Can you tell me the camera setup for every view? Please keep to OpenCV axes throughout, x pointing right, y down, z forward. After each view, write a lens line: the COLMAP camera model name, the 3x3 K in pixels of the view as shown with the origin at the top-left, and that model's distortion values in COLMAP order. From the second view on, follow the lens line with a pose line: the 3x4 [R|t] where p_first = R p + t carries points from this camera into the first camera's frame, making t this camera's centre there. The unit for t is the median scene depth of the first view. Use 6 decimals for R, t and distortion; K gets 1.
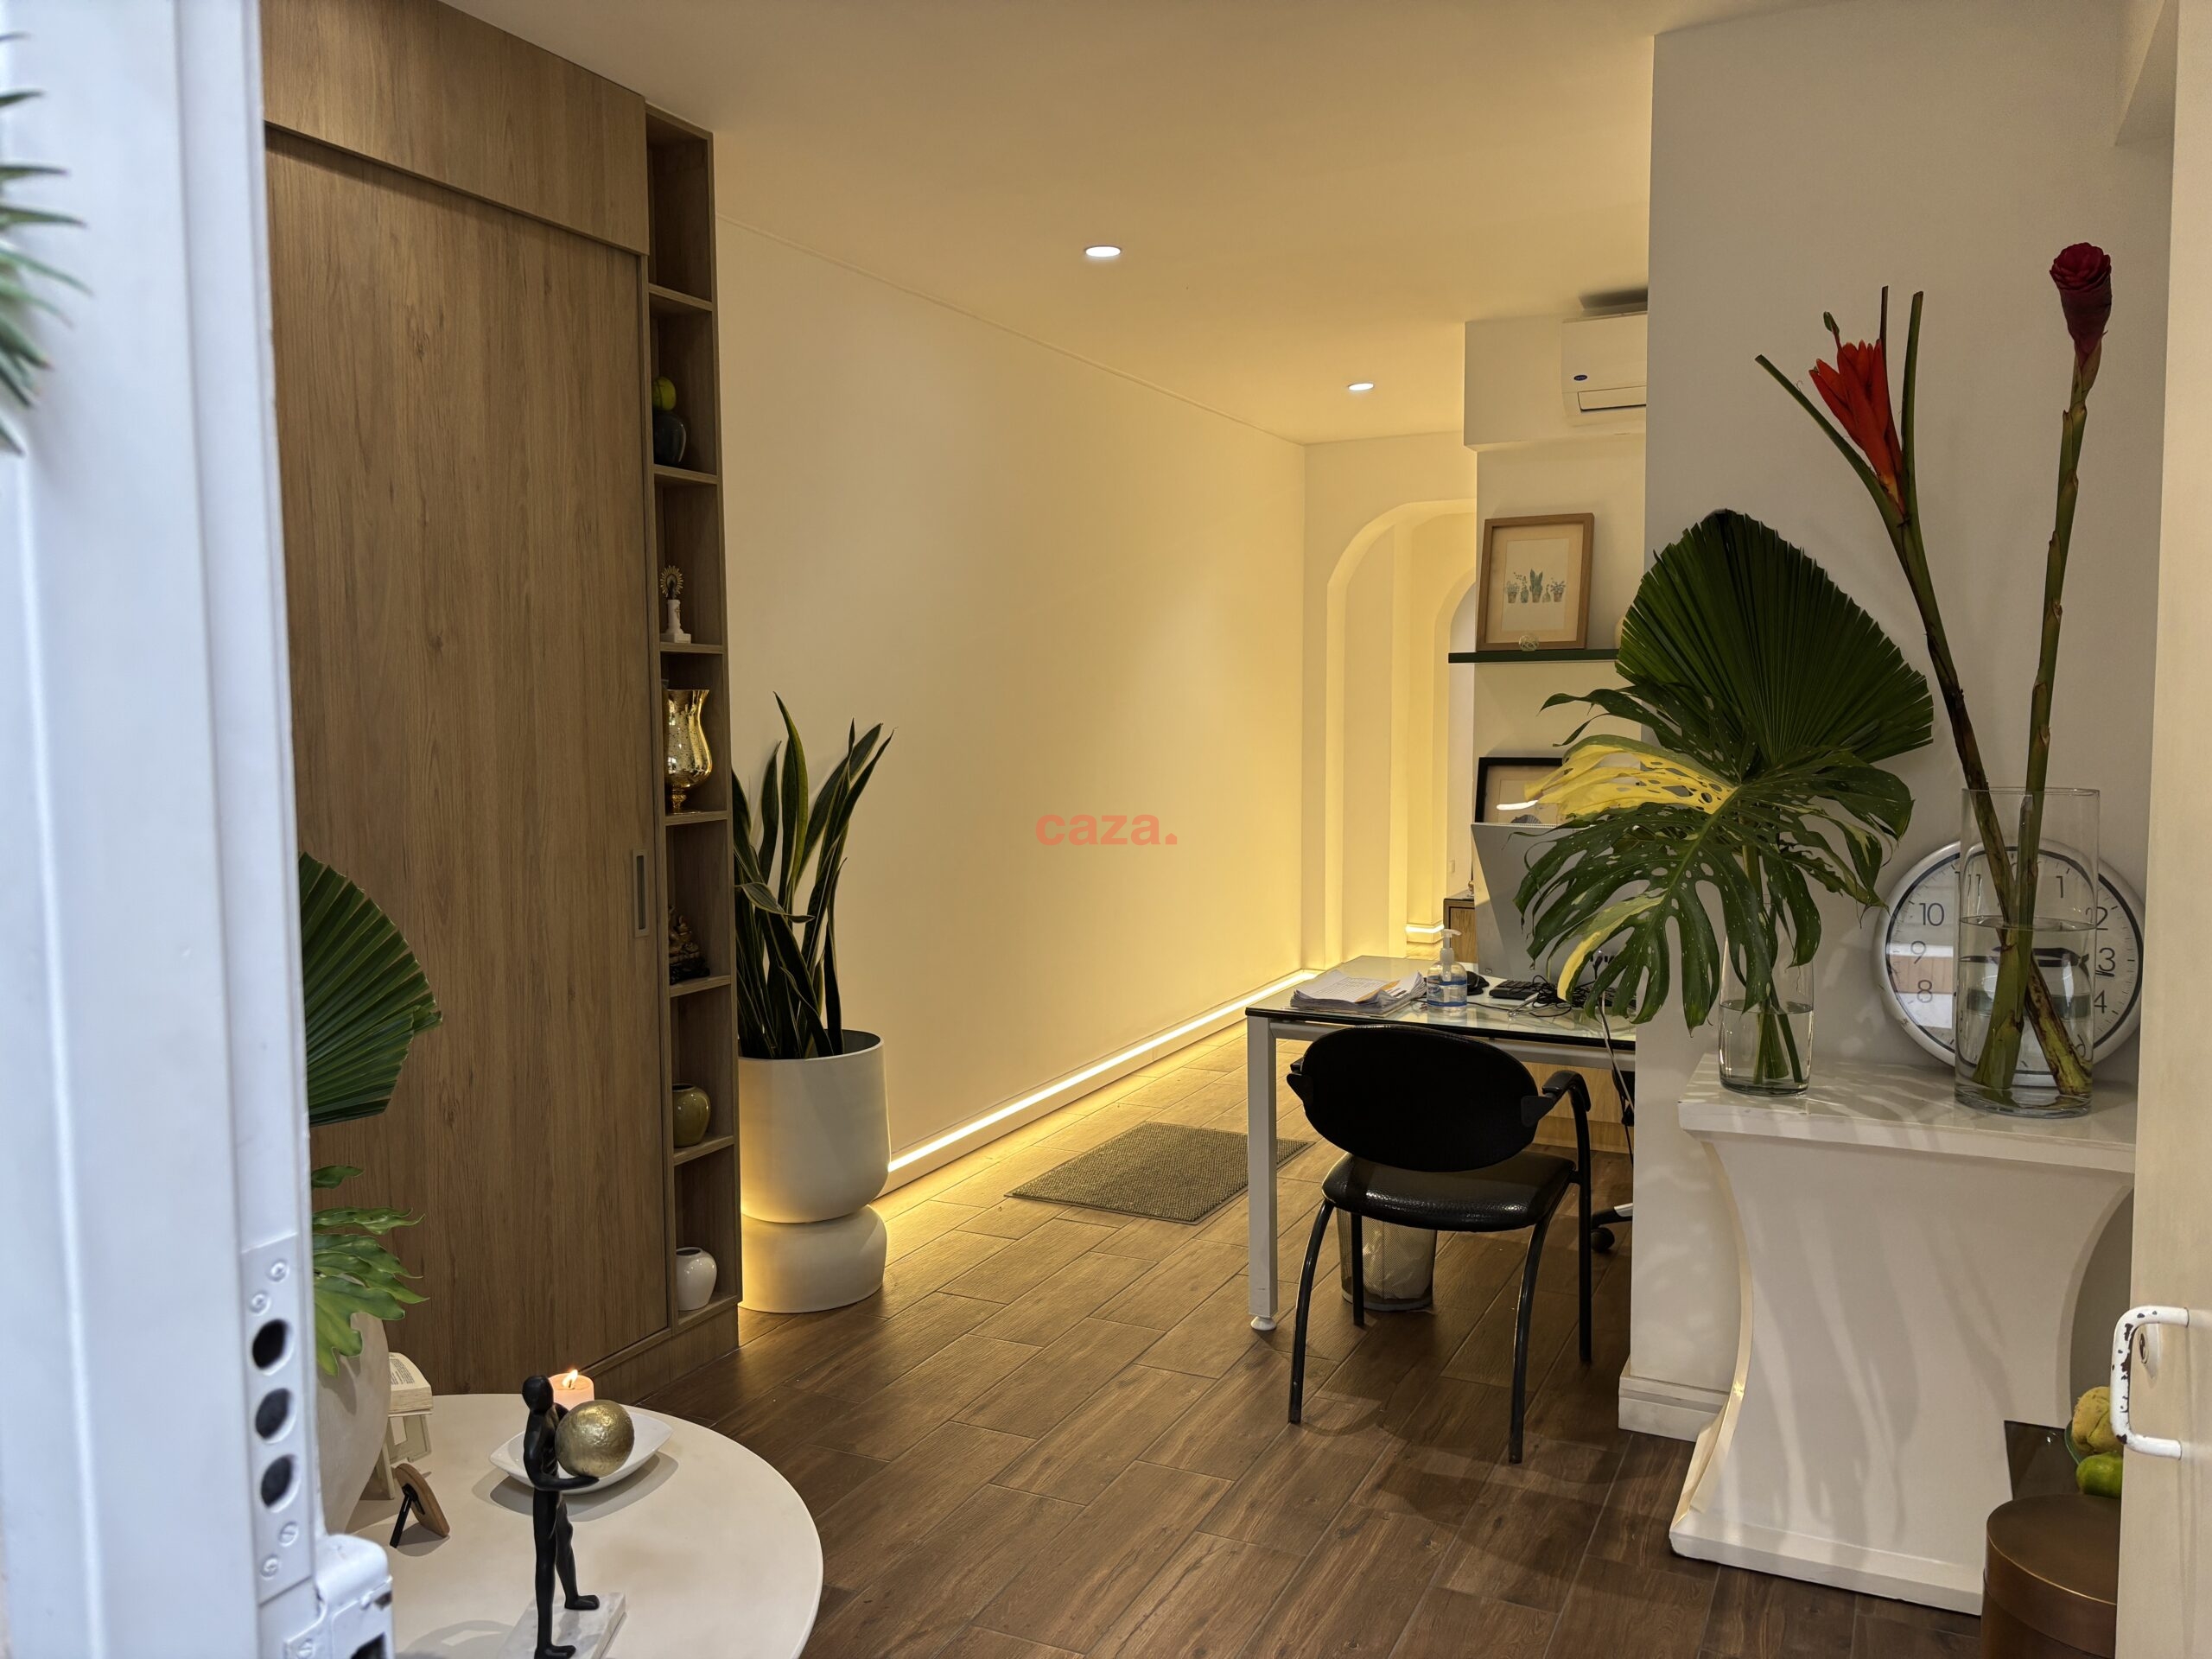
lens RADIAL K [[1662.8, 0, 1107.9], [0, 1662.8, 831.8], [0, 0, 1]] dist [-0.001409, -0.000159]
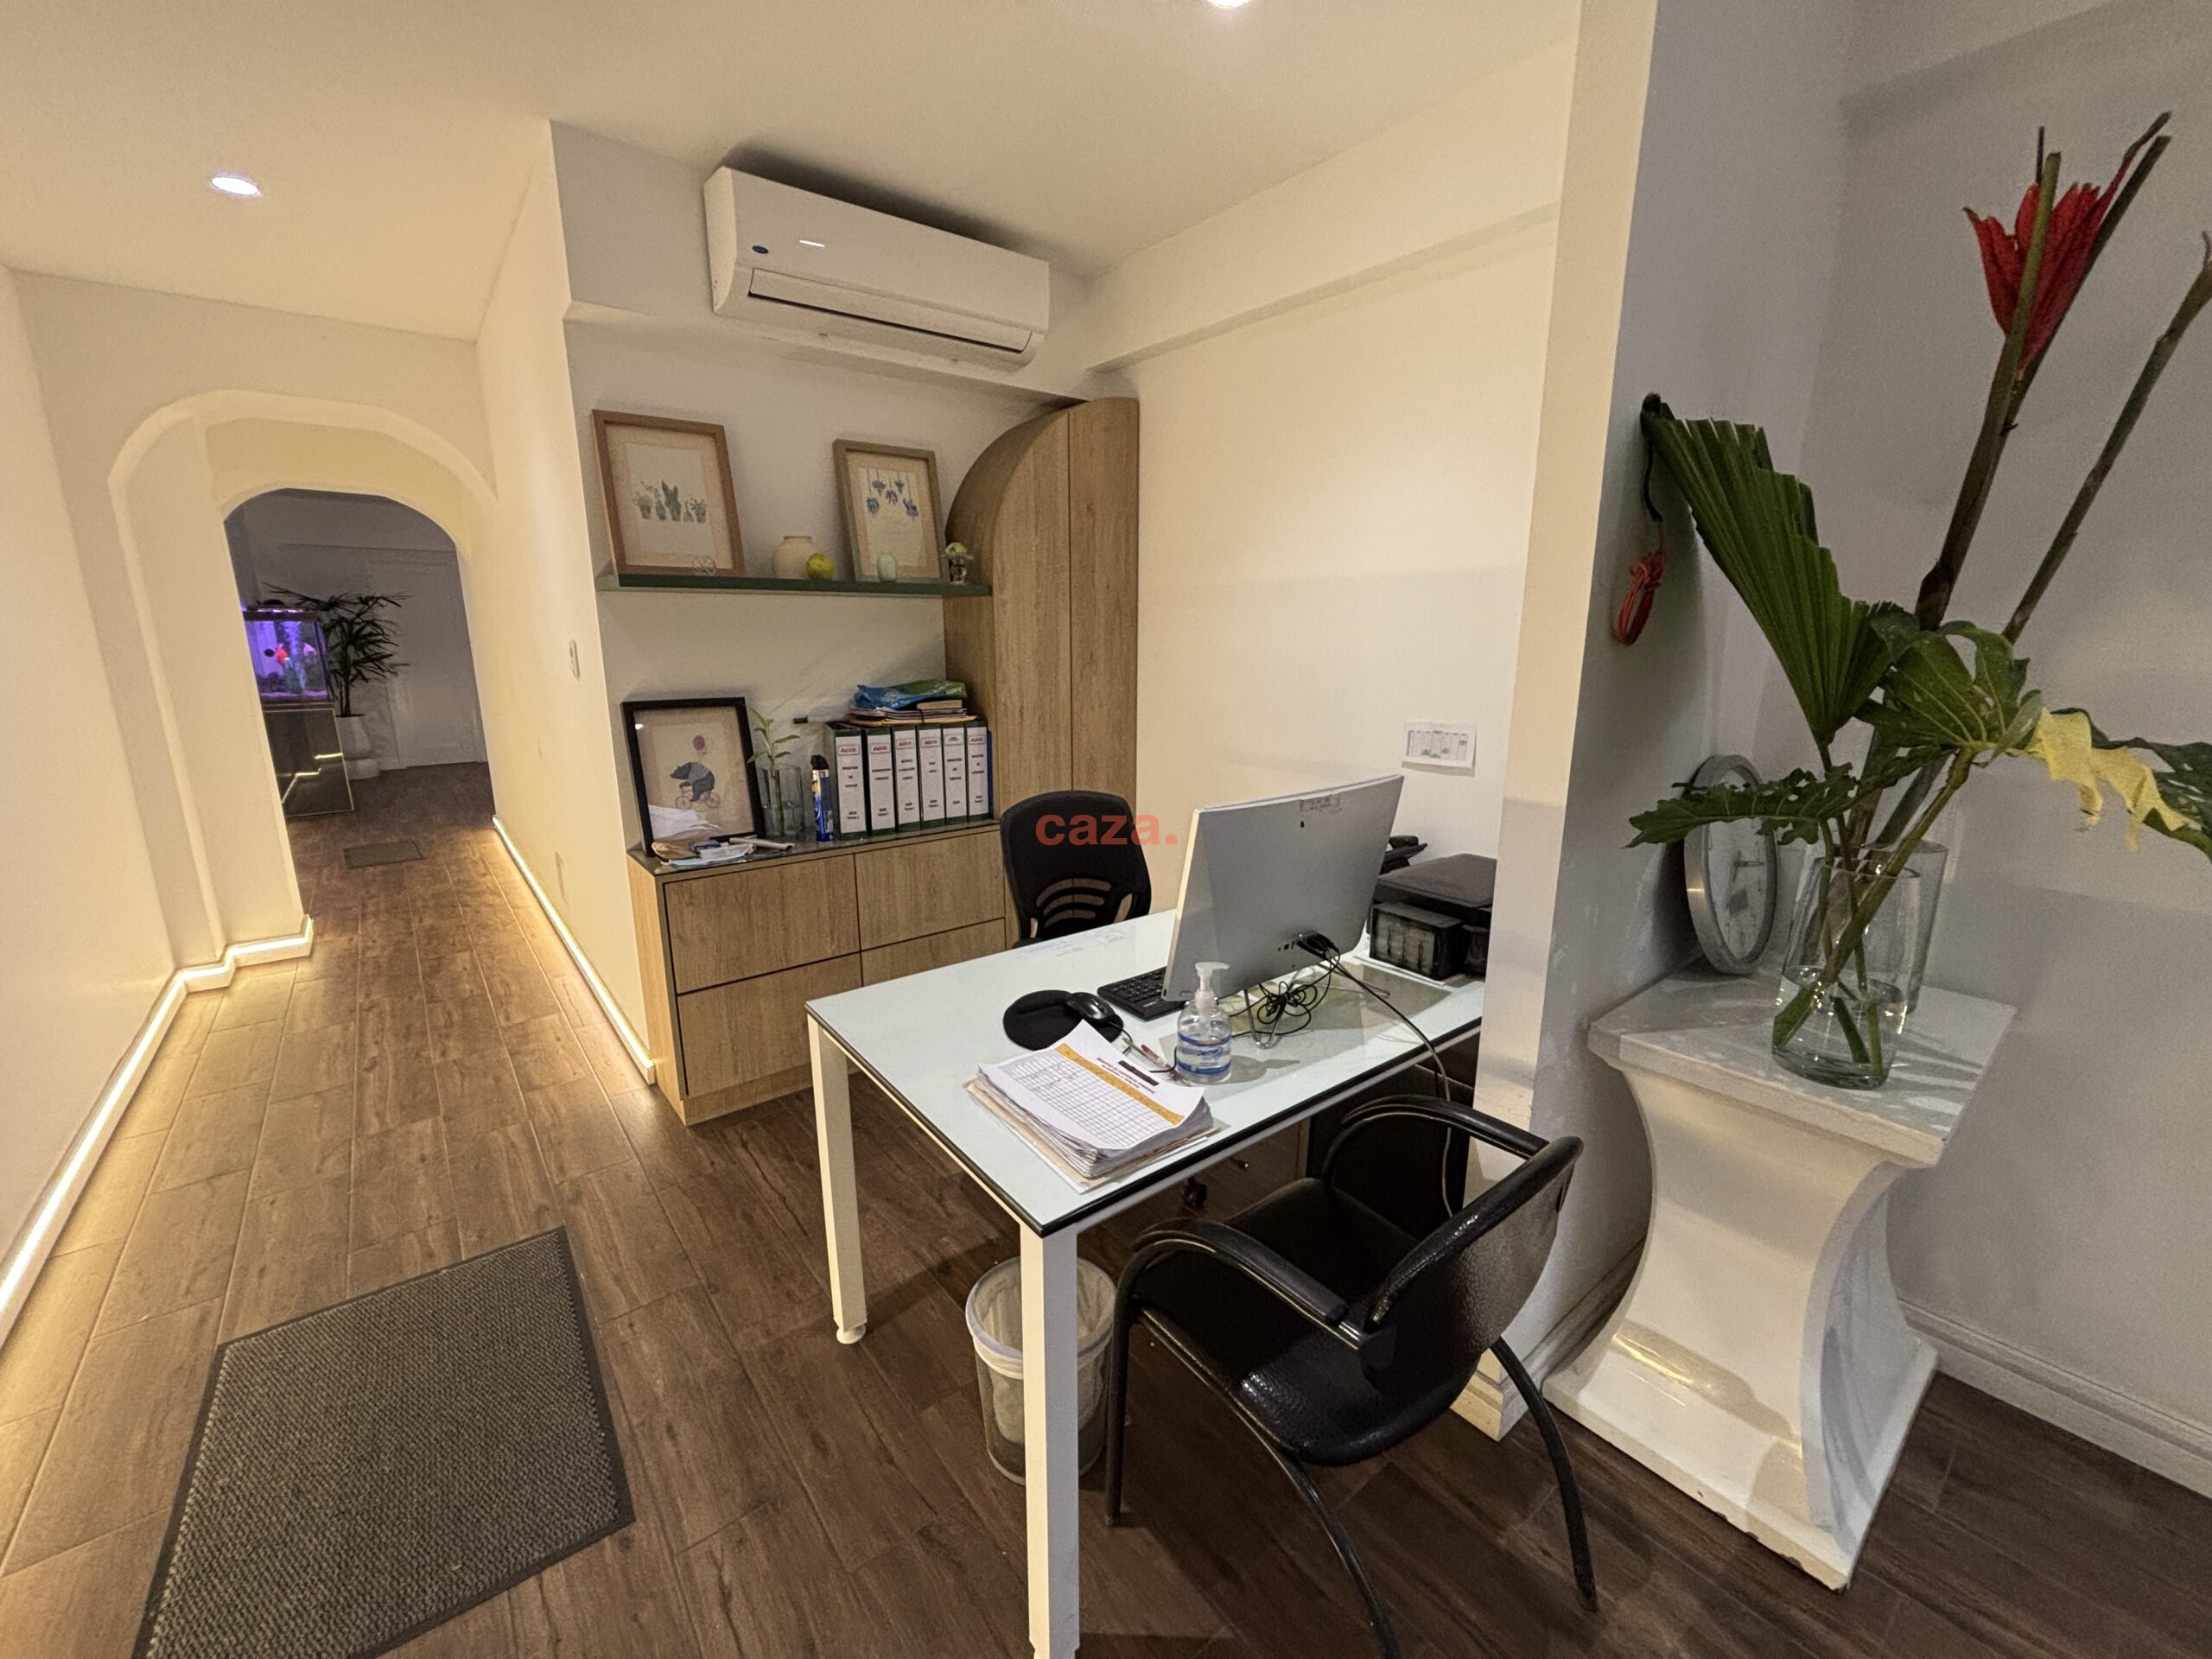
lens RADIAL K [[893.3, 0, 1107.9], [0, 893.3, 820.7], [0, 0, 1]] dist [0.000279, -0.000011]
pose [[0.412163, -0.183639, 0.892412, -0.098317], [0.076460, 0.982994, 0.166965, -0.043631], [-0.907896, -0.000583, 0.419195, 0.593461]]
